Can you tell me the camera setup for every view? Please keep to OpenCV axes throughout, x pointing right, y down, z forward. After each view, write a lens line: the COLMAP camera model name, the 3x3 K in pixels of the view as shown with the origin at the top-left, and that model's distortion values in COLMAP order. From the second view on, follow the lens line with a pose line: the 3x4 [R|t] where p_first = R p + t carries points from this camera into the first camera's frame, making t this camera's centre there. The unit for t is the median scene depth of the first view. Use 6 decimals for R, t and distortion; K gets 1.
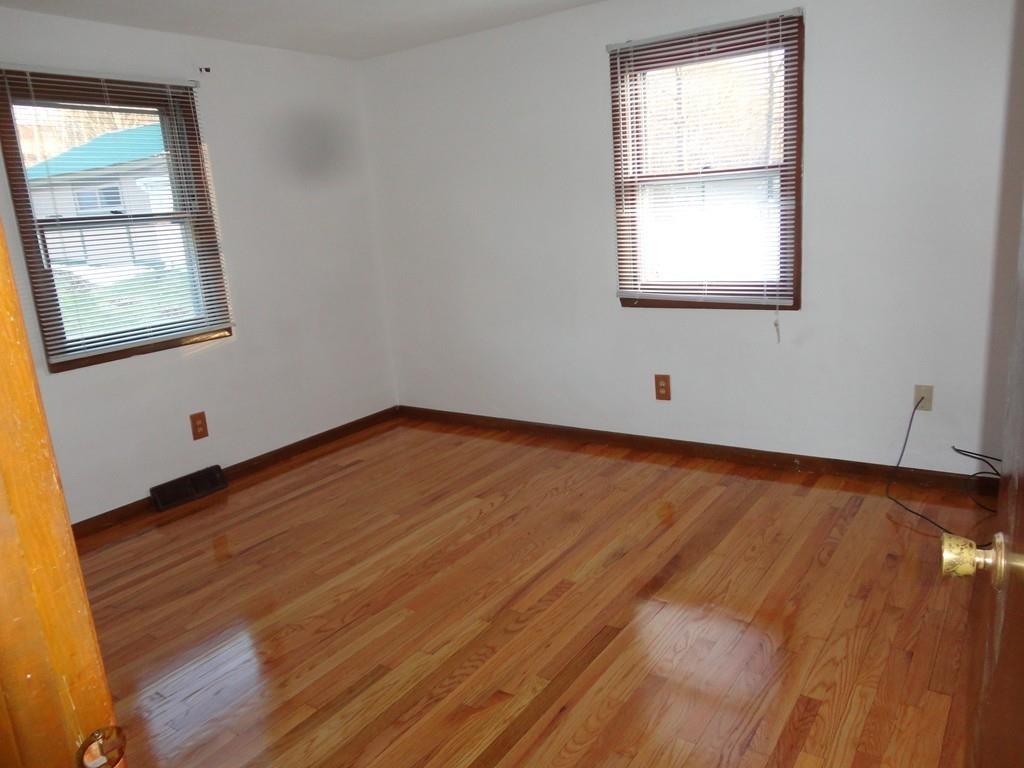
lens RADIAL K [[764.9, 0, 515.5], [0, 764.9, 369.8], [0, 0, 1]] dist [0.047397, -0.021262]
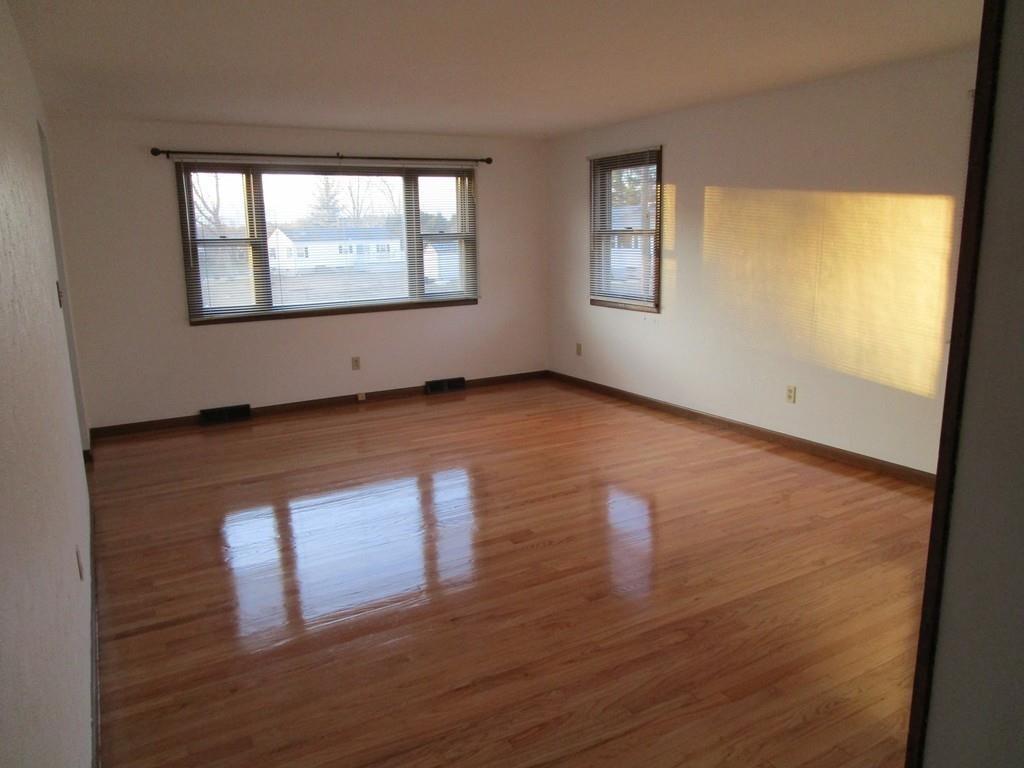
lens RADIAL K [[736.2, 0, 517.6], [0, 736.2, 384.6], [0, 0, 1]] dist [0.031637, -0.033444]
pose [[0.902805, 0.133465, -0.408816, 0.379892], [-0.129444, 0.990872, 0.037633, 0.028981], [0.410107, 0.018943, 0.911840, -0.310213]]
